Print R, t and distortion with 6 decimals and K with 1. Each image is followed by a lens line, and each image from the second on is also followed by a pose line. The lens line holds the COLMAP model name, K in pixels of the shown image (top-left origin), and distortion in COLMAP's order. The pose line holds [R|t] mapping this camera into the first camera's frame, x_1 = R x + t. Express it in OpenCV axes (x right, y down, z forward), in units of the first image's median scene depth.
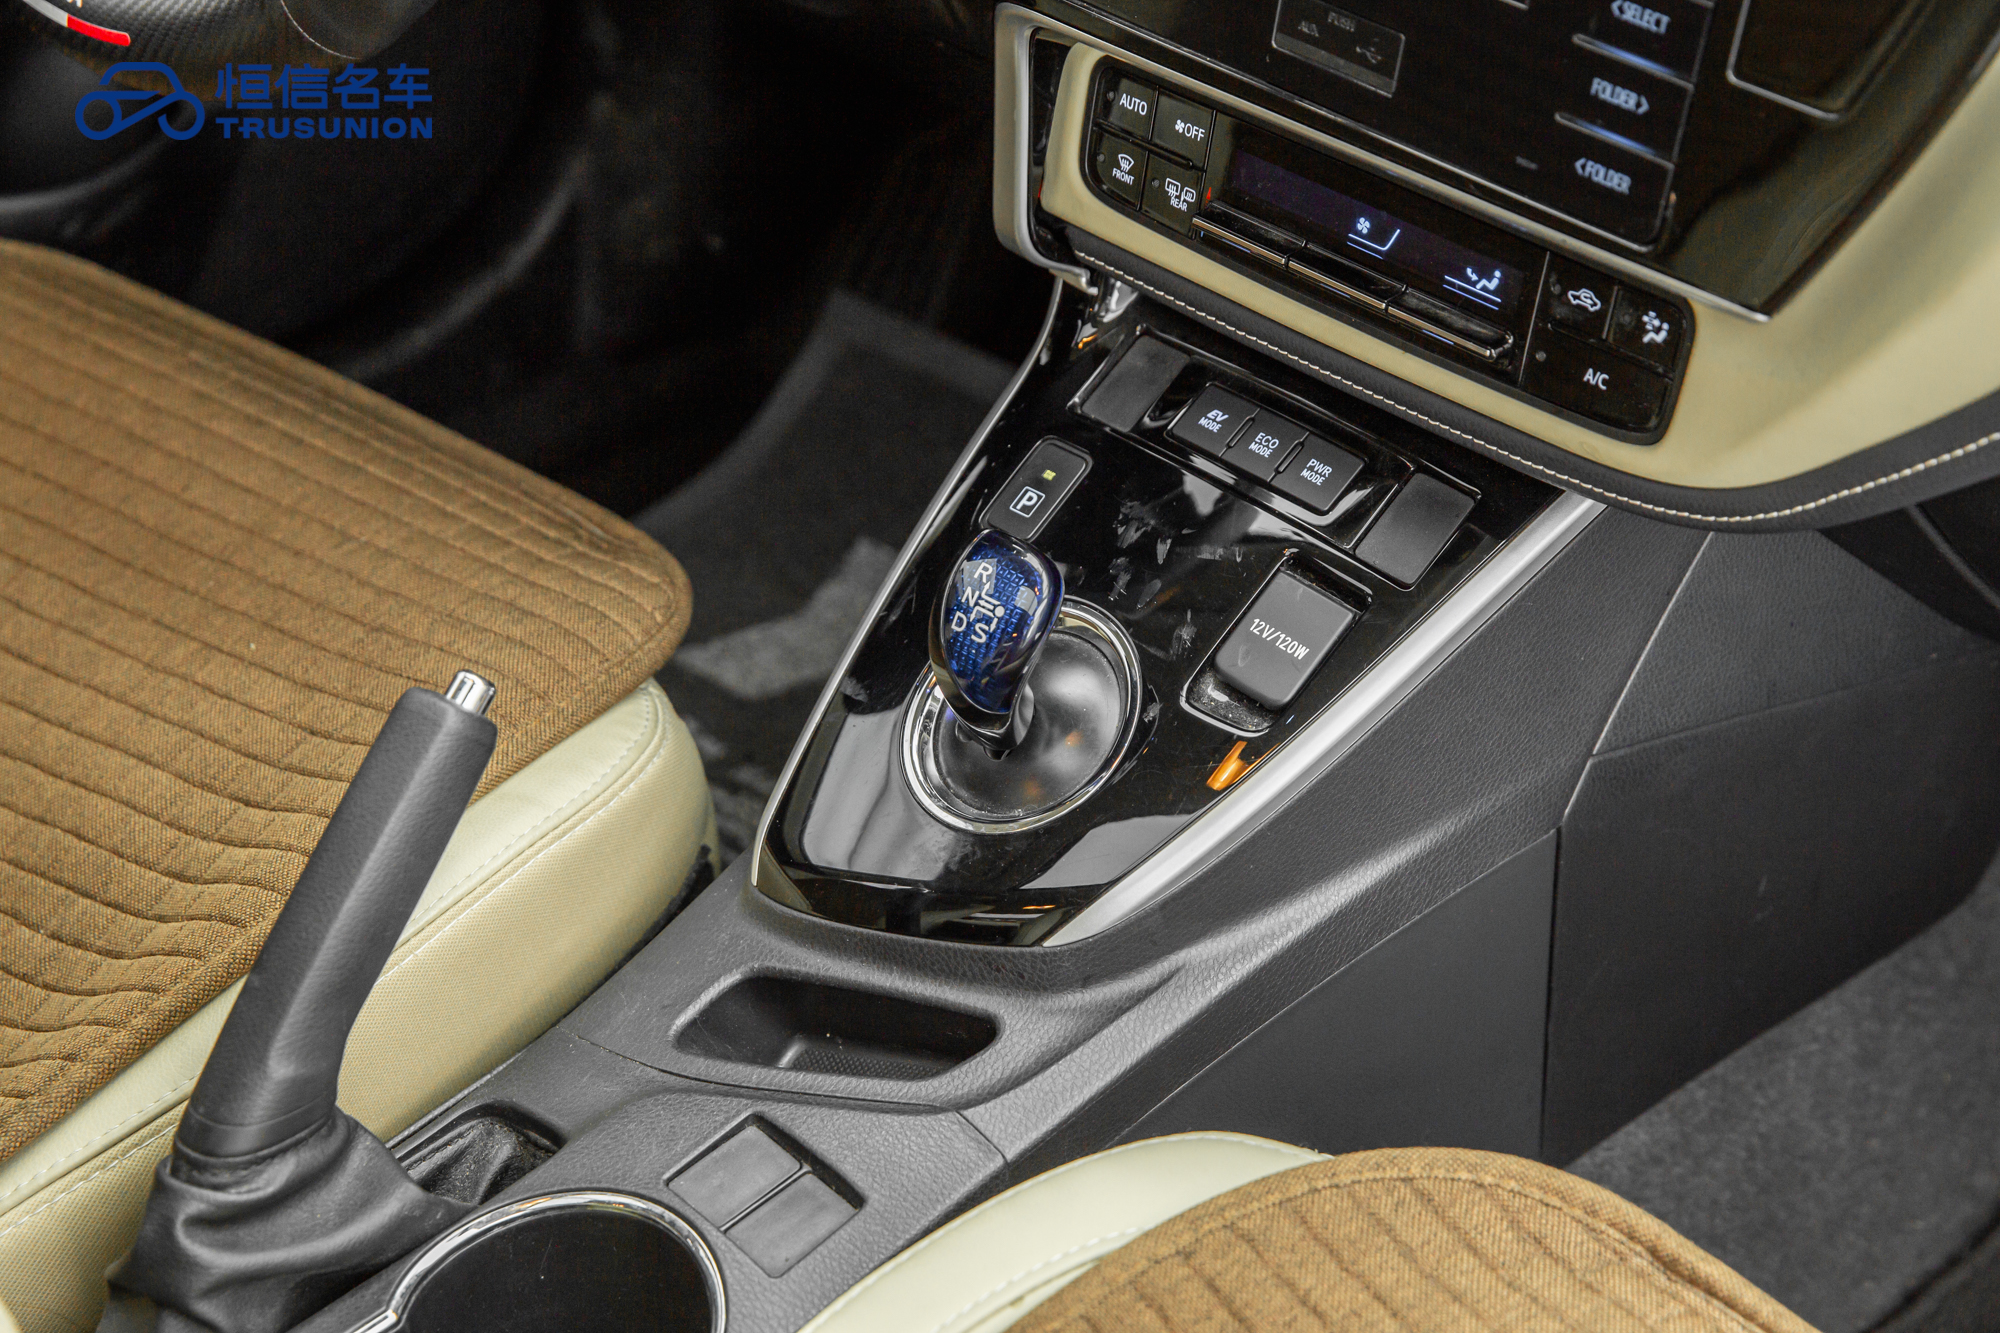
lens RADIAL K [[3550.3, 0, 1000.8], [0, 3550.3, 667.7], [0, 0, 1]] dist [0.076394, 0.000000]
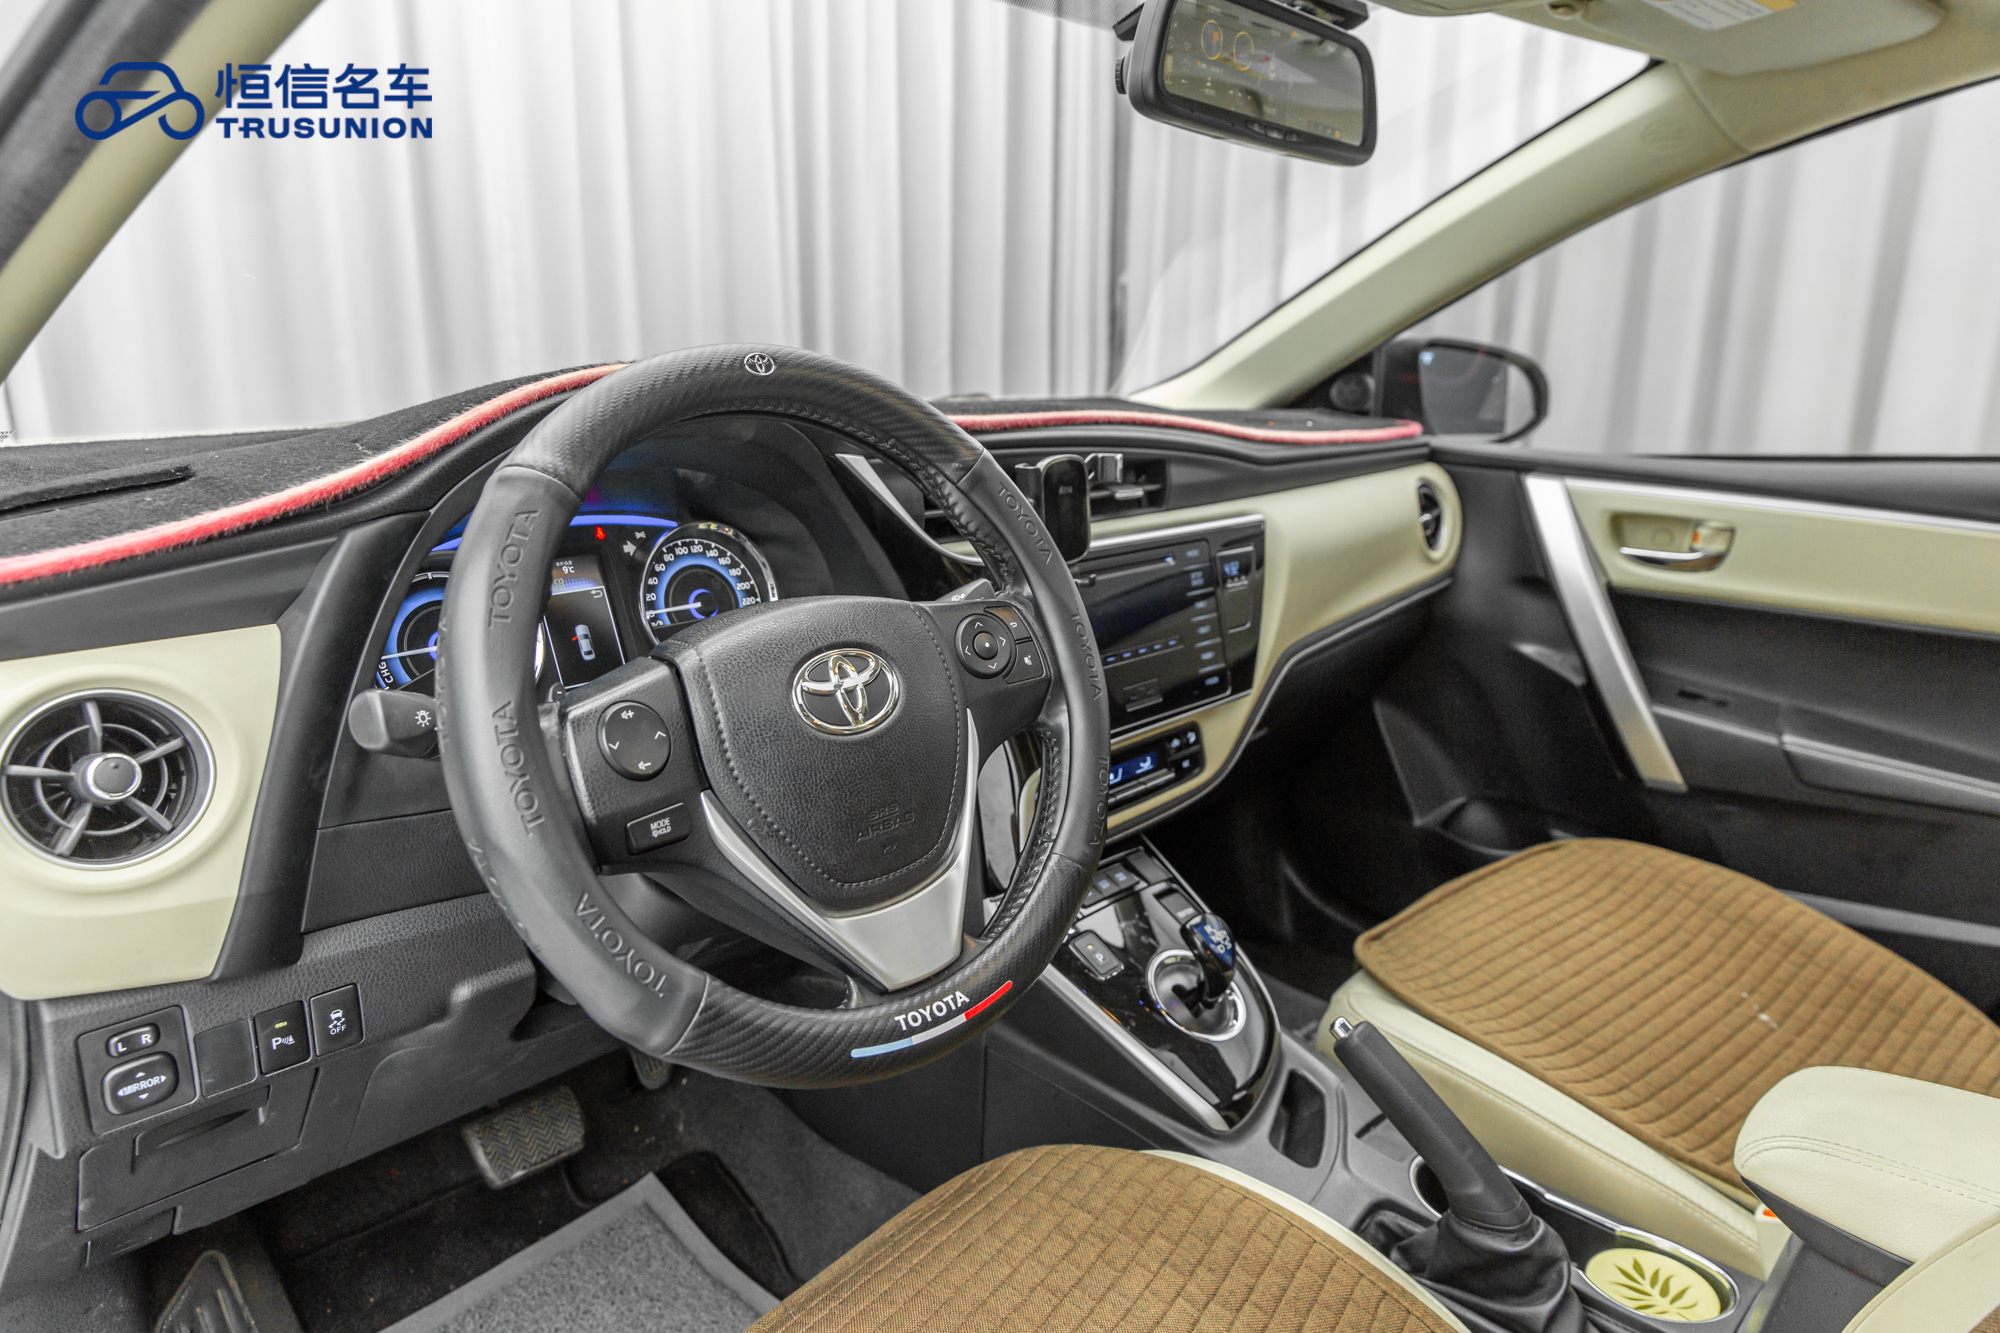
lens RADIAL K [[1301.1, 0, 1001.4], [0, 1301.1, 666.6], [0, 0, 1]] dist [0.002360, -0.000368]
pose [[-0.042373, -0.214722, 0.975756, -0.835147], [0.600492, 0.775076, 0.196638, -0.428603], [-0.798507, 0.594266, 0.096097, 0.903237]]
